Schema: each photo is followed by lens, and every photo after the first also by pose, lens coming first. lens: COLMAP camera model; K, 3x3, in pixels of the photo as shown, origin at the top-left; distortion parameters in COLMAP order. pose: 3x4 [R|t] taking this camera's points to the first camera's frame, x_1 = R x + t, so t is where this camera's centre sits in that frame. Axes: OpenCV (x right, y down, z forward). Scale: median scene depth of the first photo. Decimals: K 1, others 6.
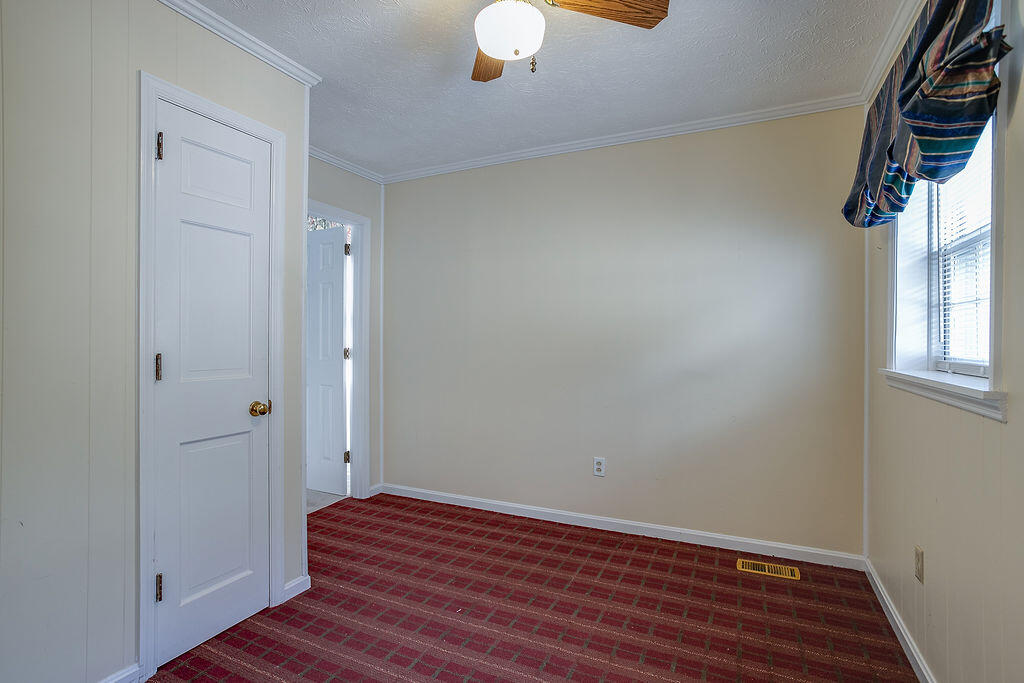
lens RADIAL K [[489.5, 0, 510.2], [0, 489.5, 340.2], [0, 0, 1]] dist [-0.057896, 0.023206]
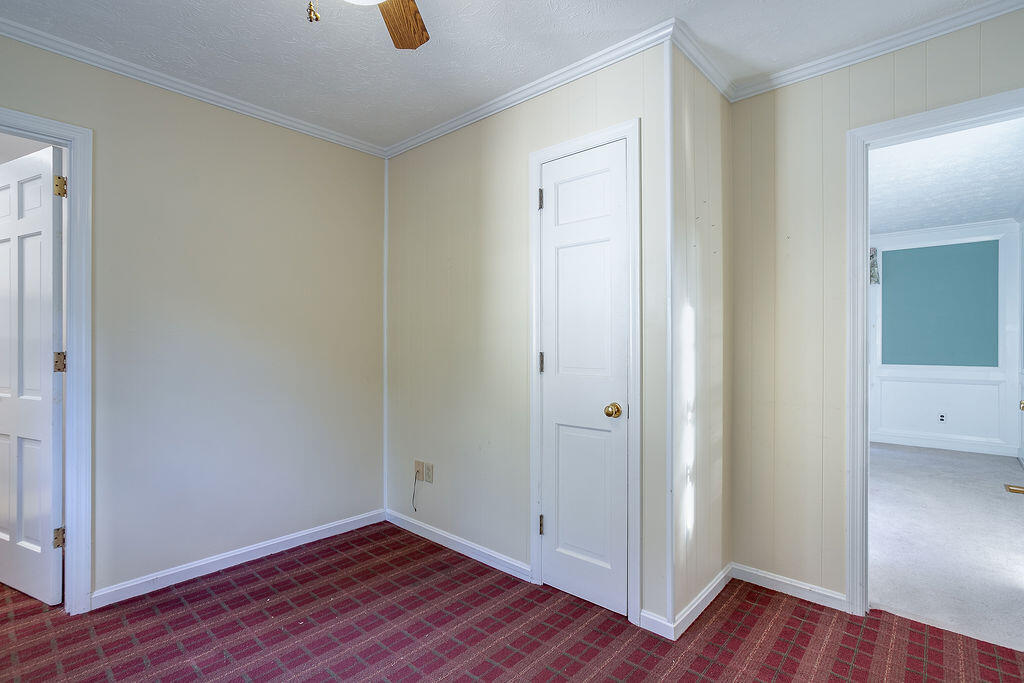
lens RADIAL K [[489.5, 0, 510.2], [0, 489.5, 340.2], [0, 0, 1]] dist [-0.057896, 0.023206]
pose [[-0.279372, -0.001709, -0.960181, 0.526767], [0.000019, 0.999998, -0.001785, -0.002629], [0.960183, -0.000517, -0.279371, 1.104761]]
